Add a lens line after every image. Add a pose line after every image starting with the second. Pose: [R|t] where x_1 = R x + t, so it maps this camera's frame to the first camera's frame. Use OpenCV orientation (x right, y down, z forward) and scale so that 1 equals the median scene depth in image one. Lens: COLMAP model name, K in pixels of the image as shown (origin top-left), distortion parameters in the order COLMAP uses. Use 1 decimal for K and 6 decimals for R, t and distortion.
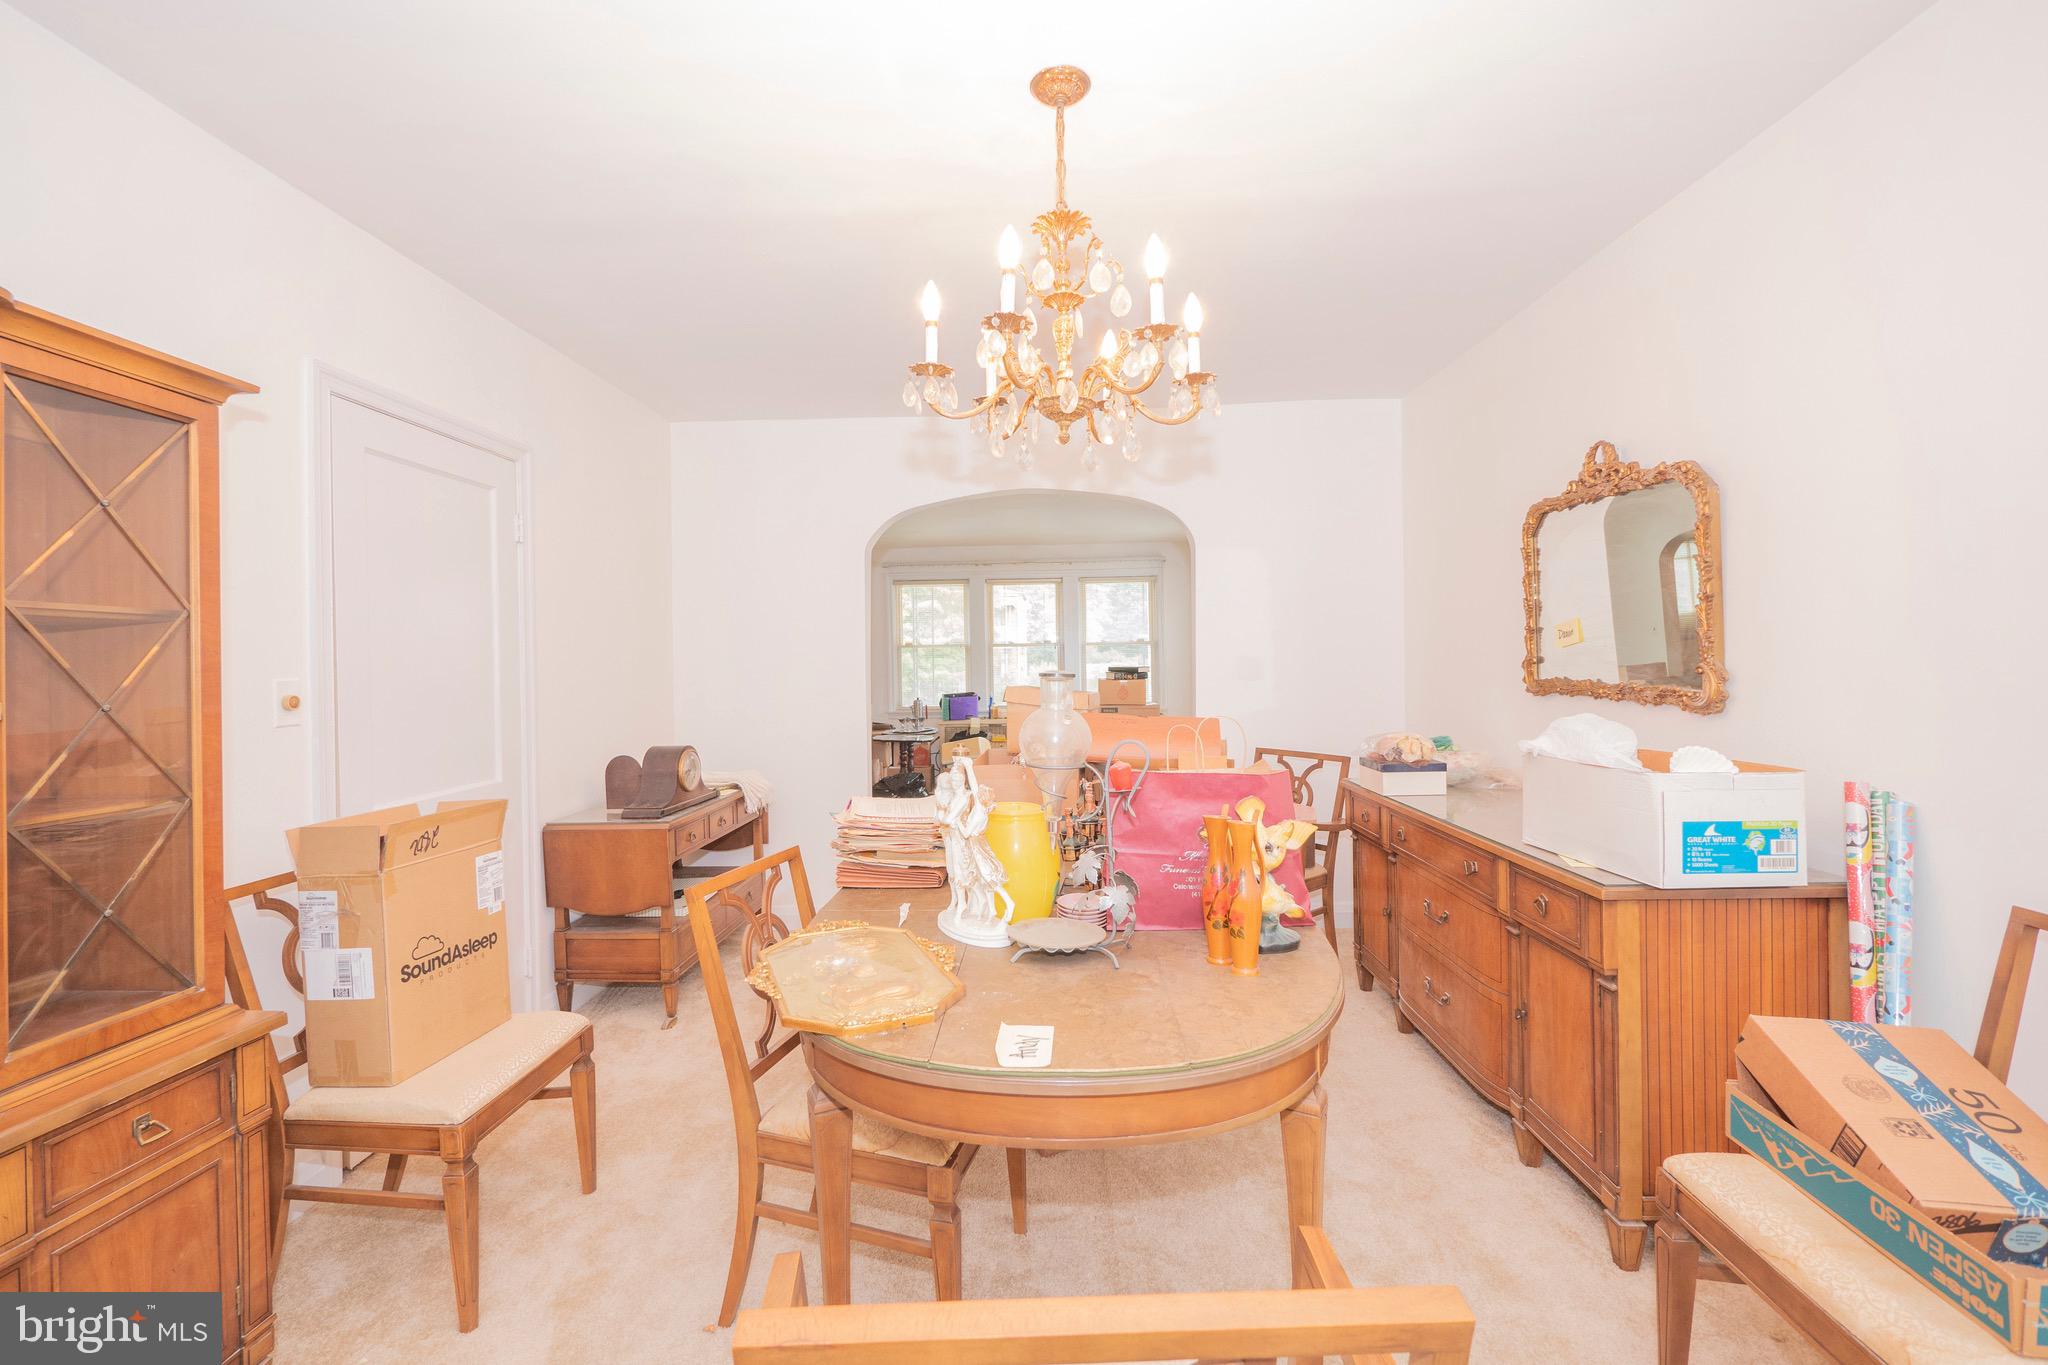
lens RADIAL K [[865.7, 0, 1025.5], [0, 865.7, 669.3], [0, 0, 1]] dist [-0.003898, 0.000324]
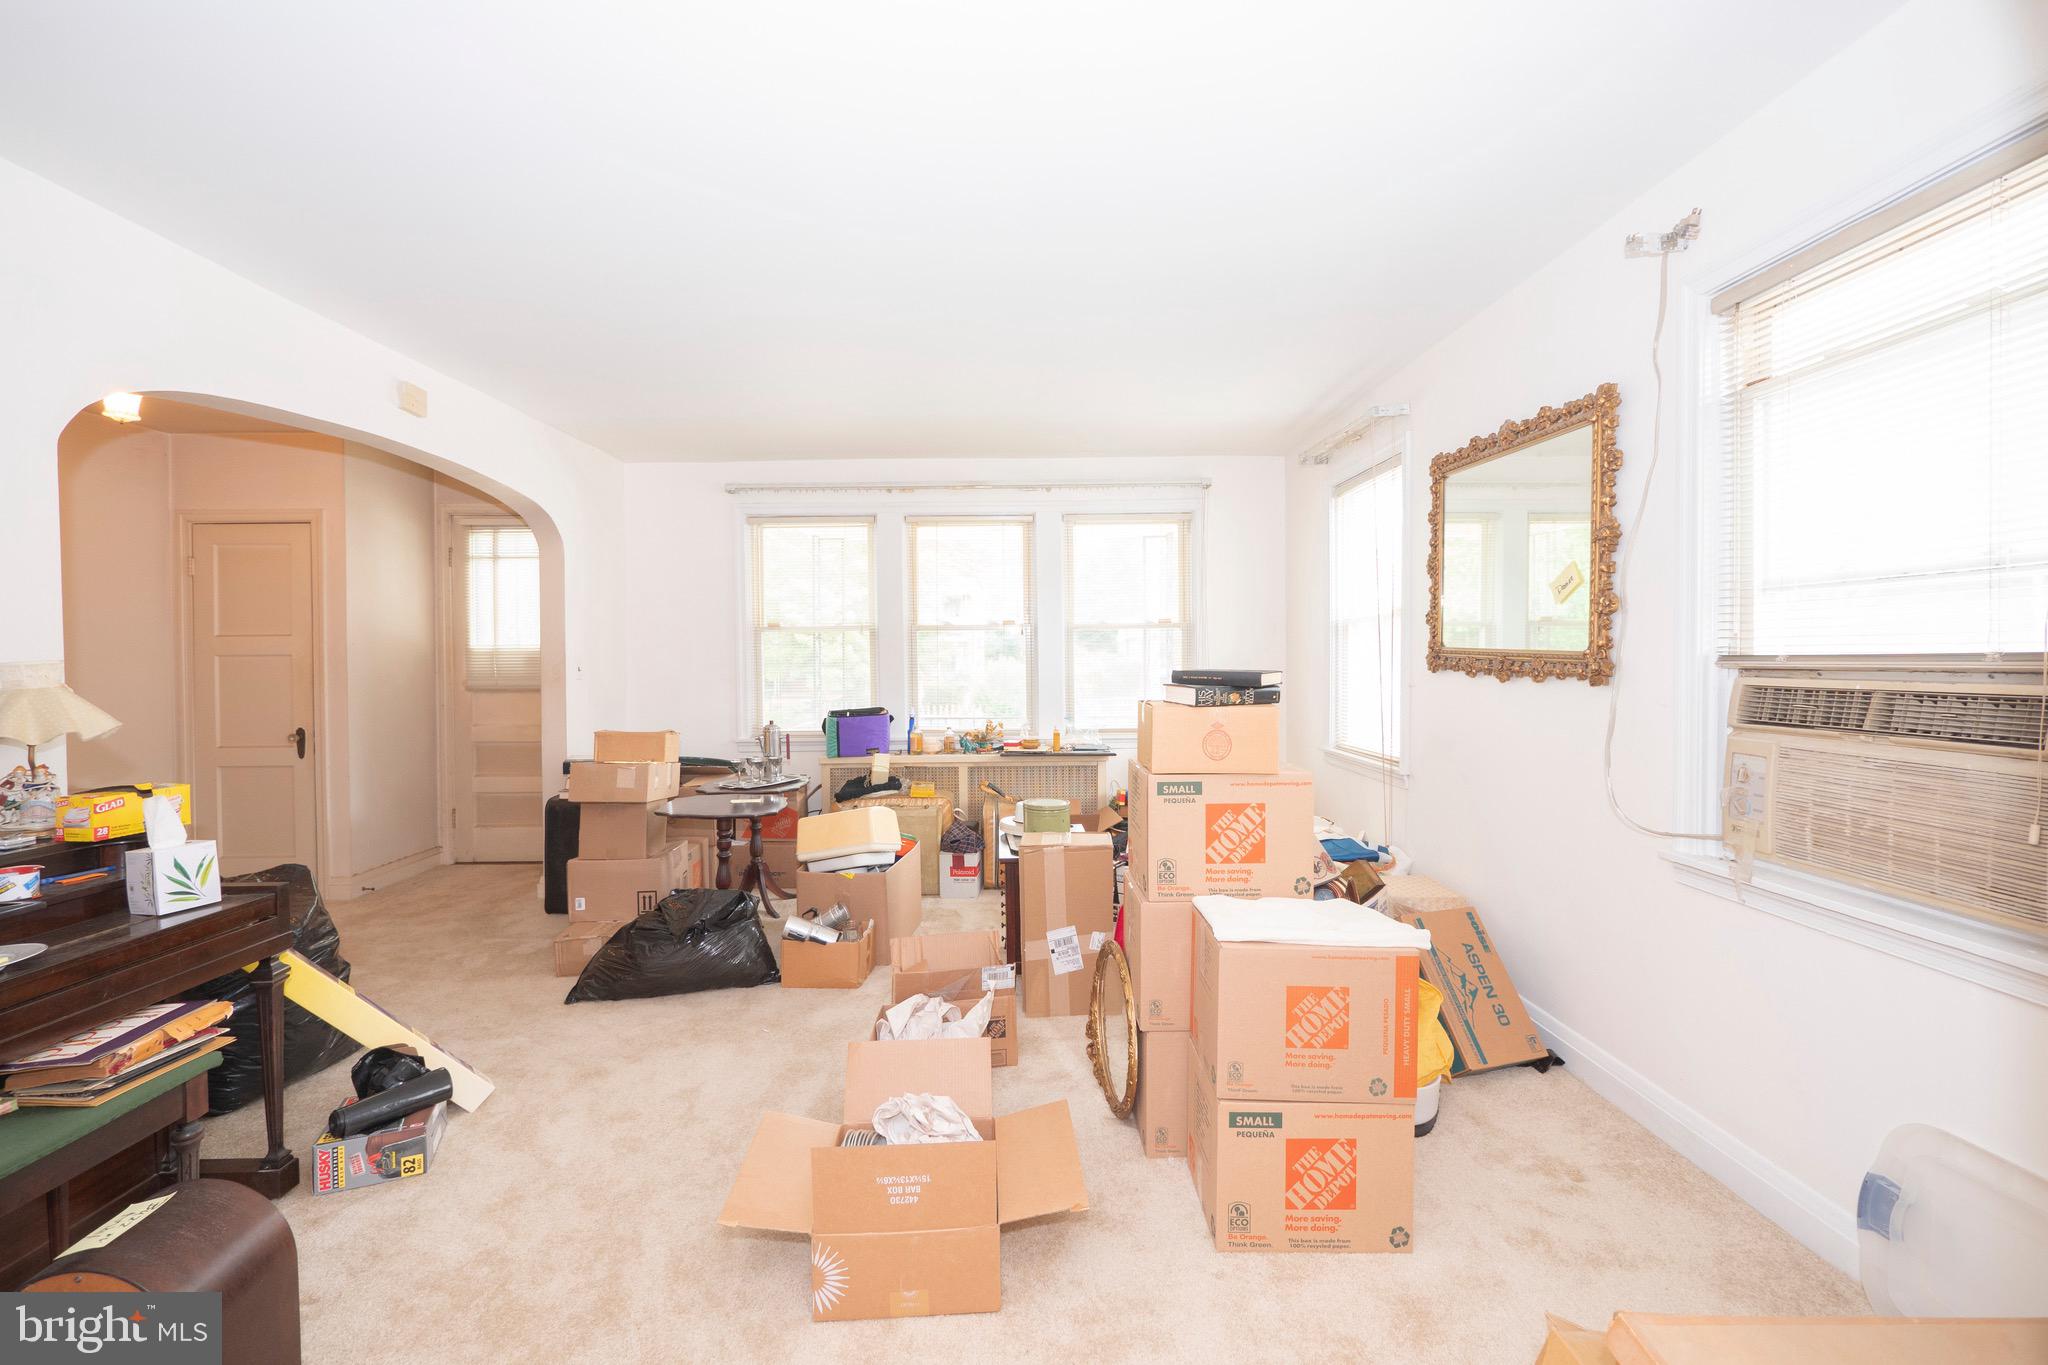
lens RADIAL K [[865.7, 0, 1019.5], [0, 865.7, 682.5], [0, 0, 1]] dist [-0.003898, 0.000324]
pose [[0.999165, 0.006339, 0.040357, 0.009007], [-0.007173, 0.999763, 0.020554, -0.003058], [-0.040217, -0.020826, 0.998974, 0.418236]]
